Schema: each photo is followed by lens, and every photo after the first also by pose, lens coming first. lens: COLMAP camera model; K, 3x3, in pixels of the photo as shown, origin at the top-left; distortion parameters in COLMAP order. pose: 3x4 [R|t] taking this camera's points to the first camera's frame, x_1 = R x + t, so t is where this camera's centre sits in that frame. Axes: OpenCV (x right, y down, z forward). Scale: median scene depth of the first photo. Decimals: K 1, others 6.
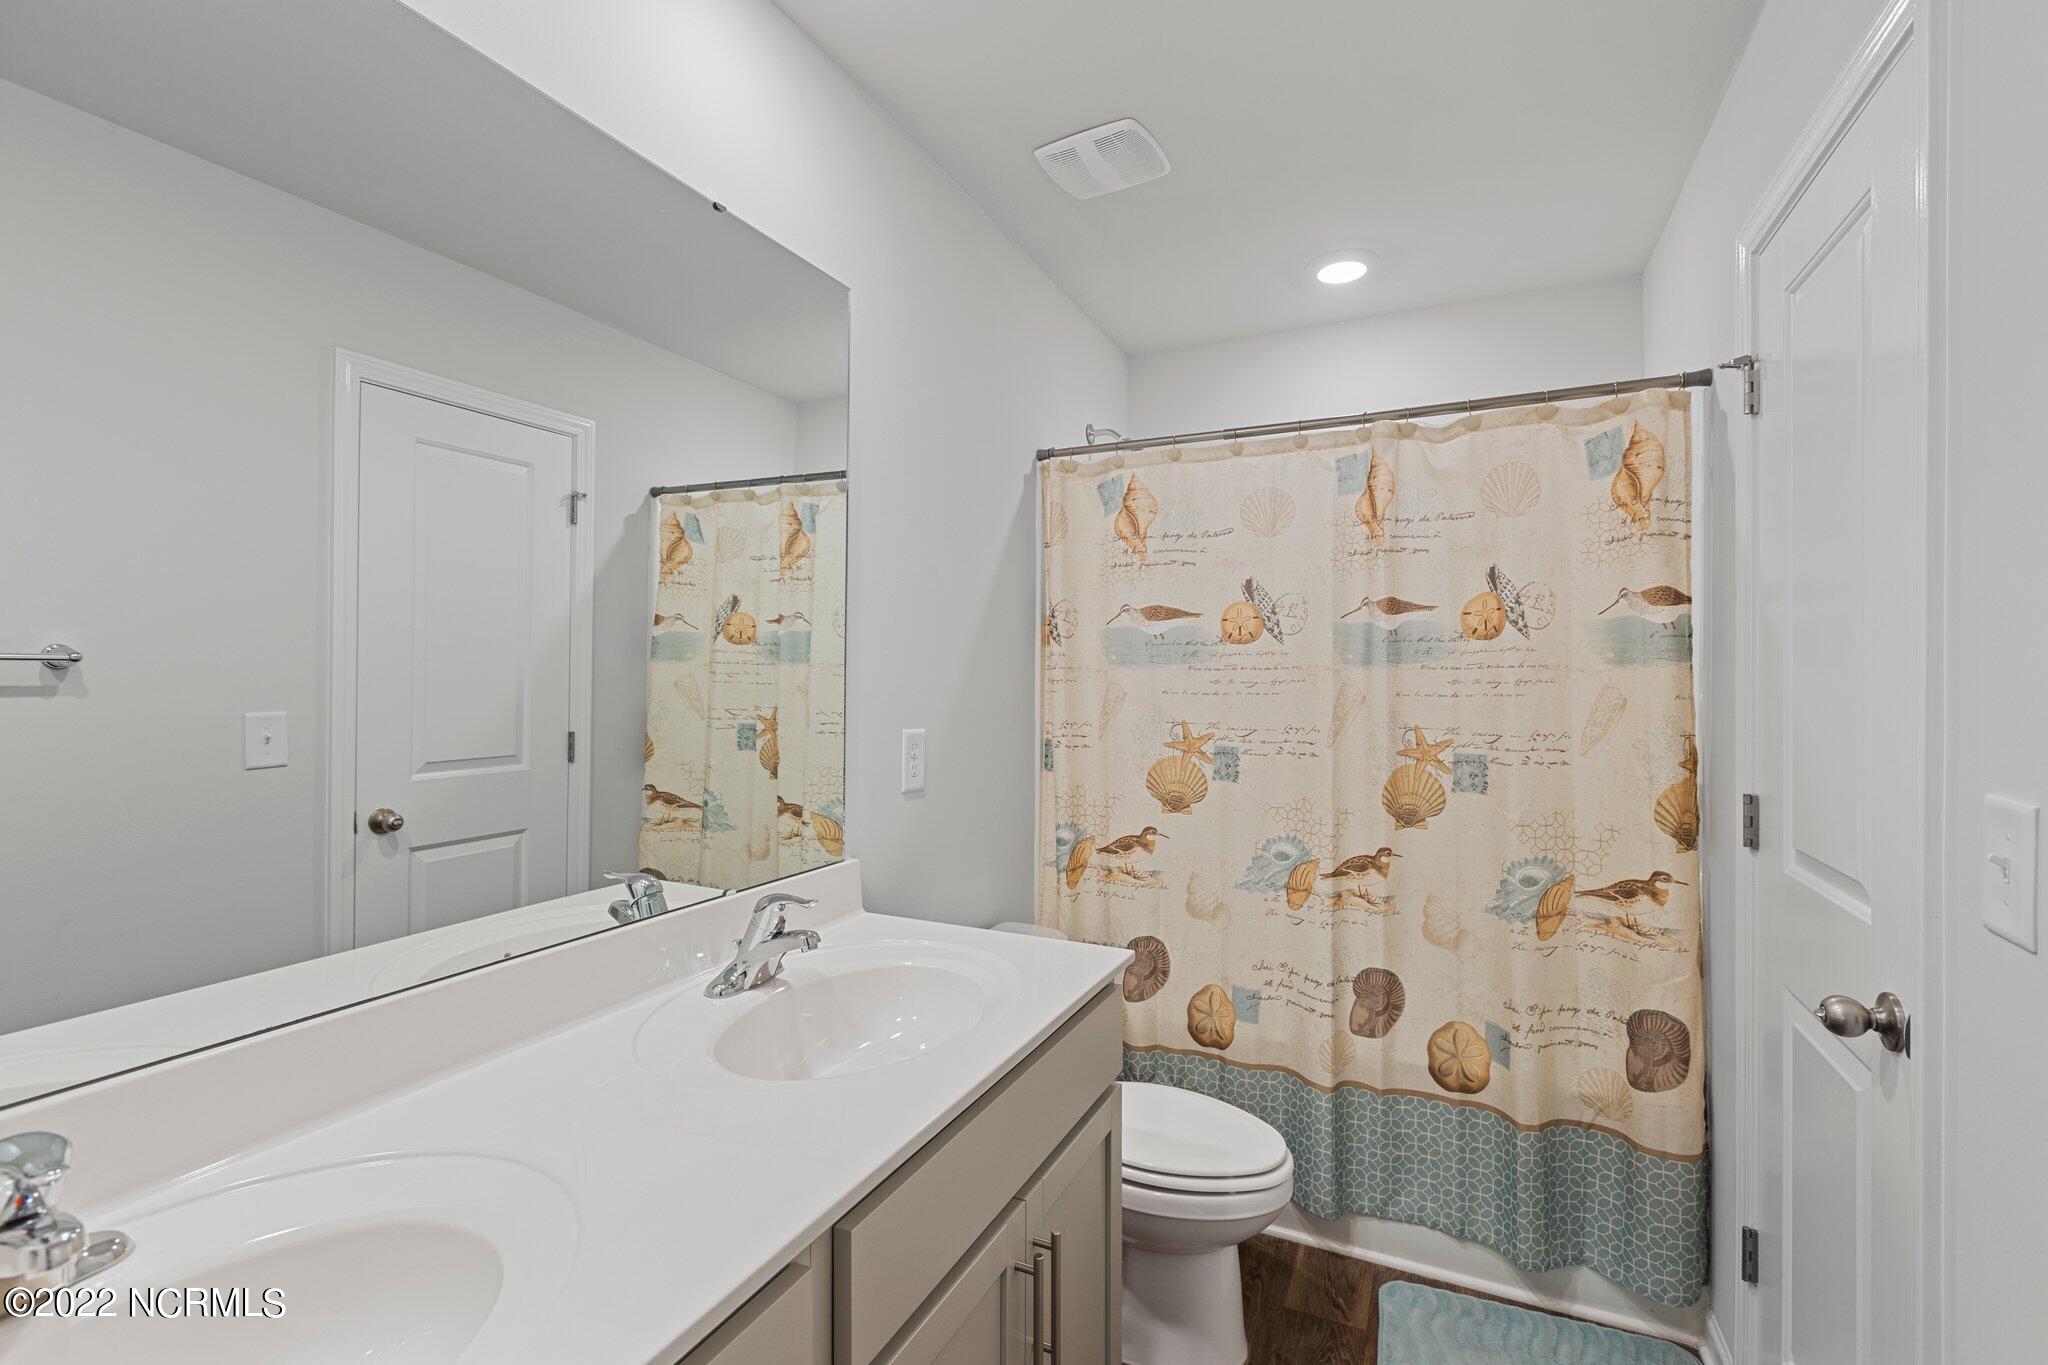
lens RADIAL K [[919.8, 0, 1026.4], [0, 919.8, 667.1], [0, 0, 1]] dist [0.001631, -0.000492]
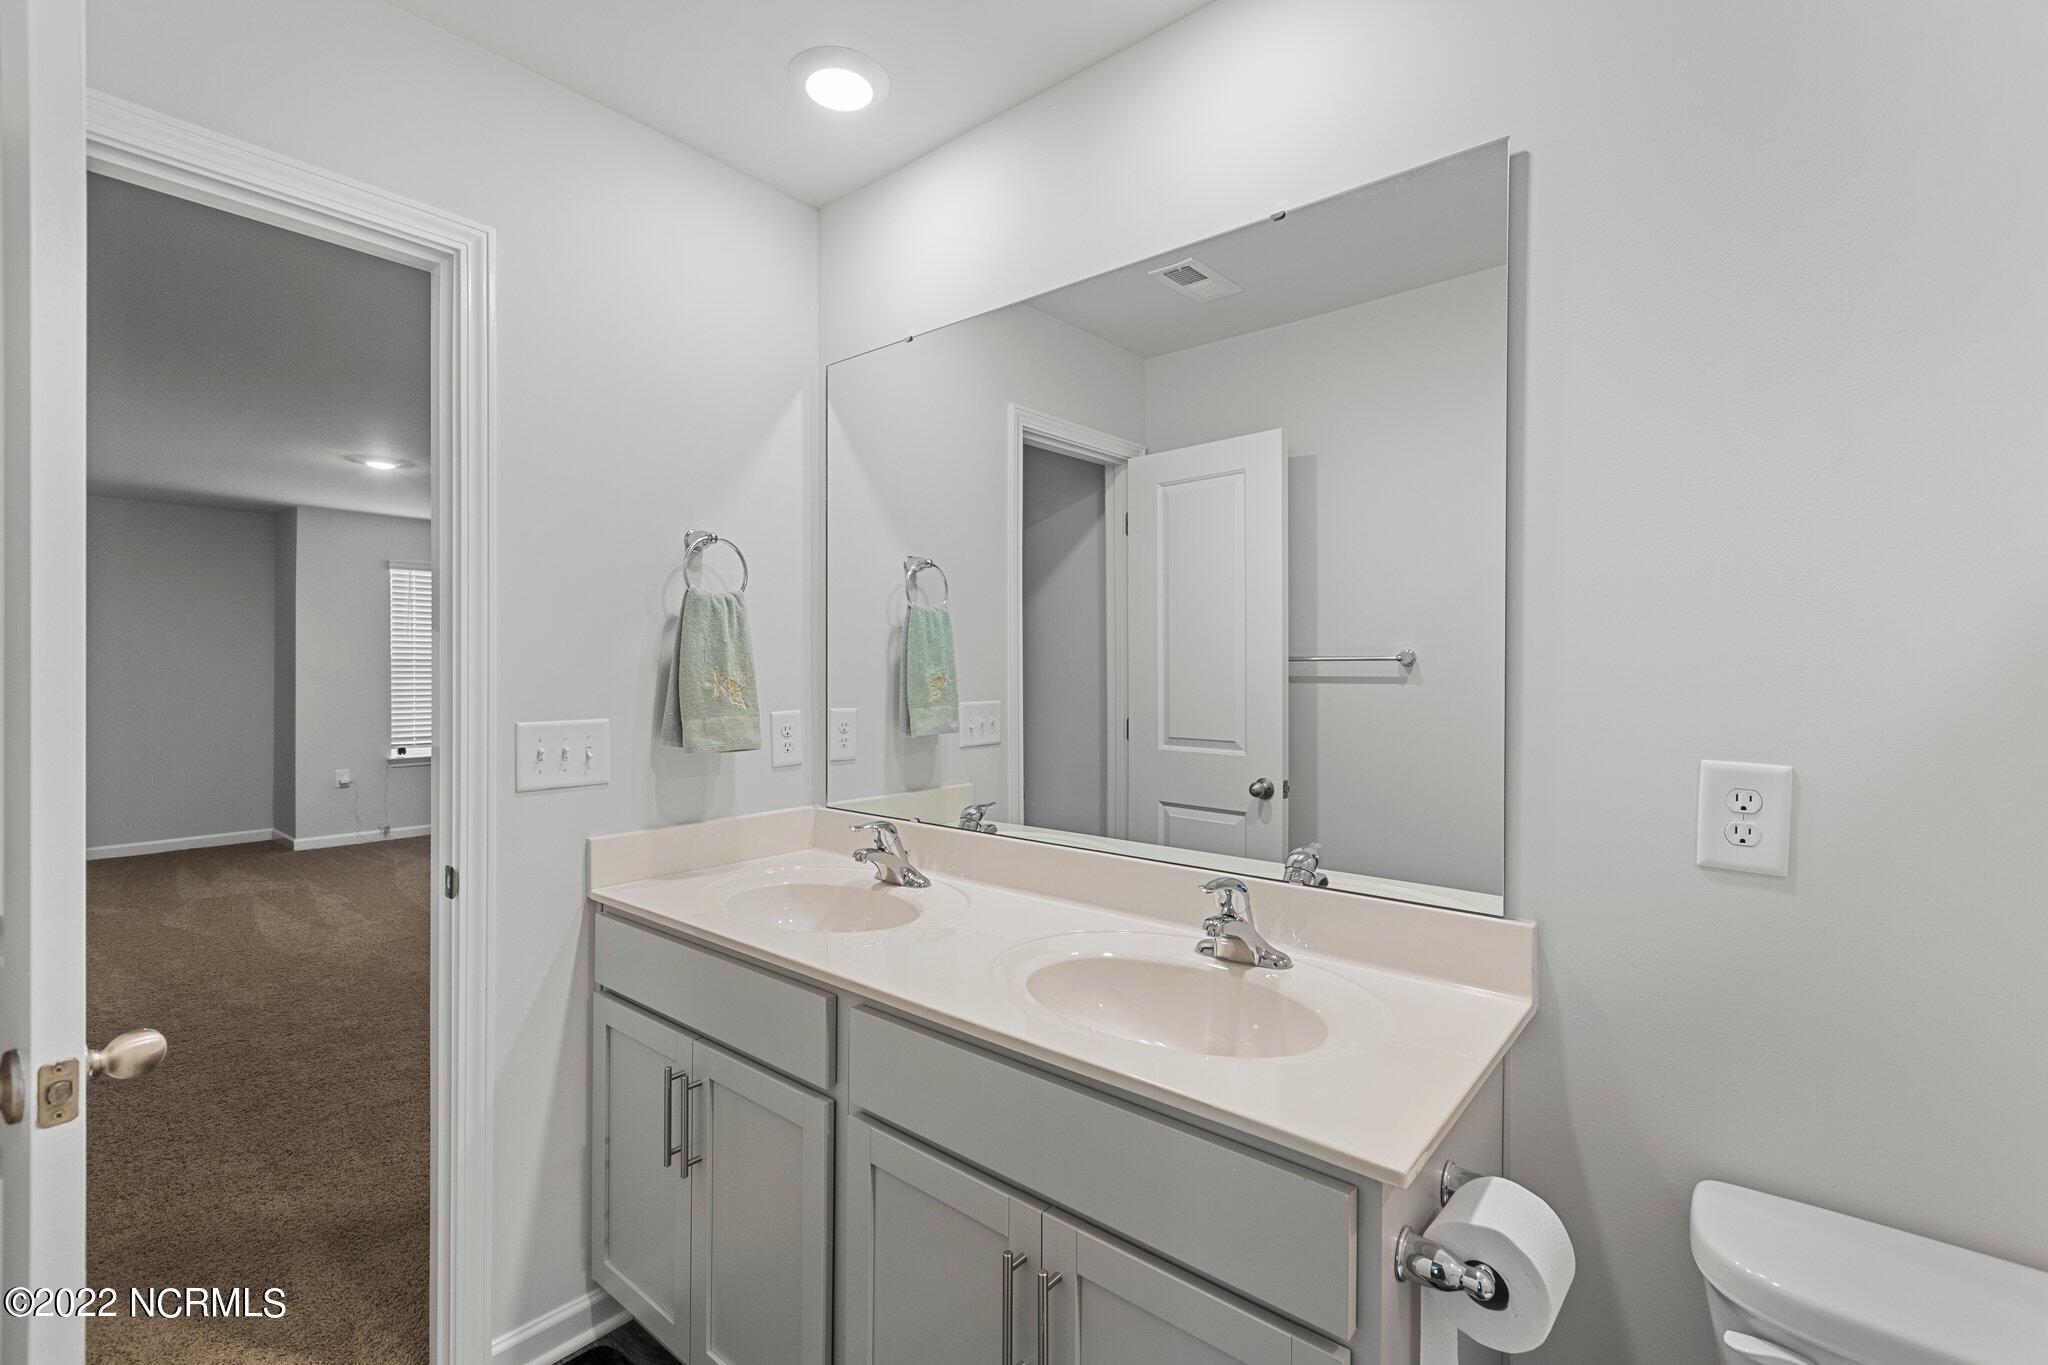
lens RADIAL K [[919.8, 0, 1021.0], [0, 919.8, 672.9], [0, 0, 1]] dist [0.001631, -0.000492]
pose [[-0.249092, 0.001216, -0.968479, 1.105571], [0.000880, 0.999999, 0.001029, 0.021784], [0.968480, -0.000596, -0.249092, 1.451969]]
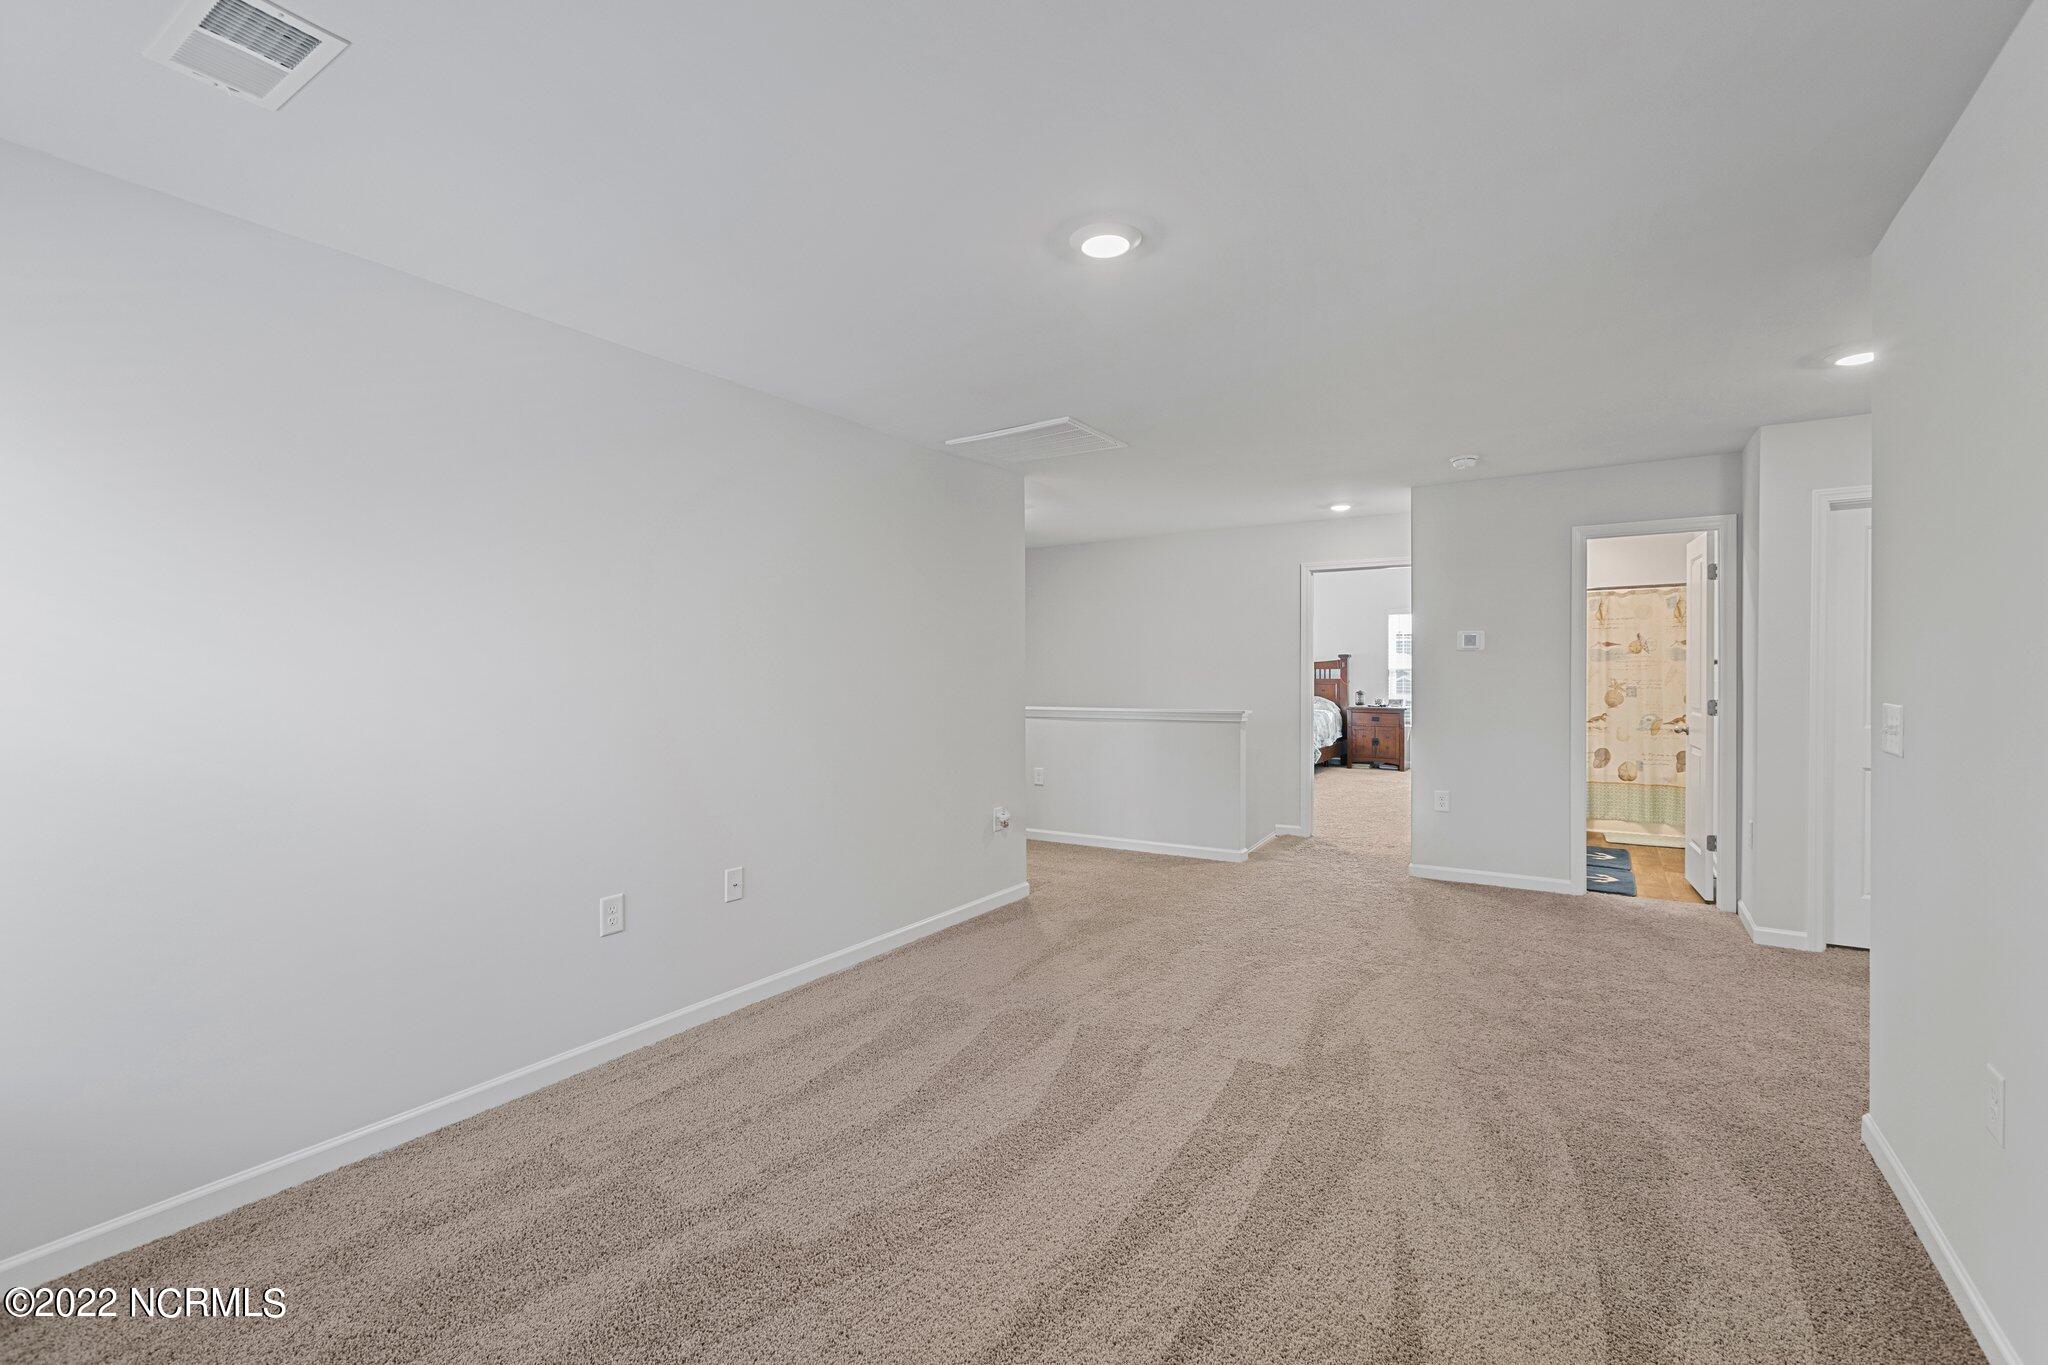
lens RADIAL K [[919.8, 0, 1018.2], [0, 919.8, 682.9], [0, 0, 1]] dist [0.001631, -0.000492]
pose [[0.990338, -0.001585, -0.138668, -1.338829], [0.003335, 0.999918, 0.012395, 0.030048], [0.138637, -0.012738, 0.990261, -2.782944]]
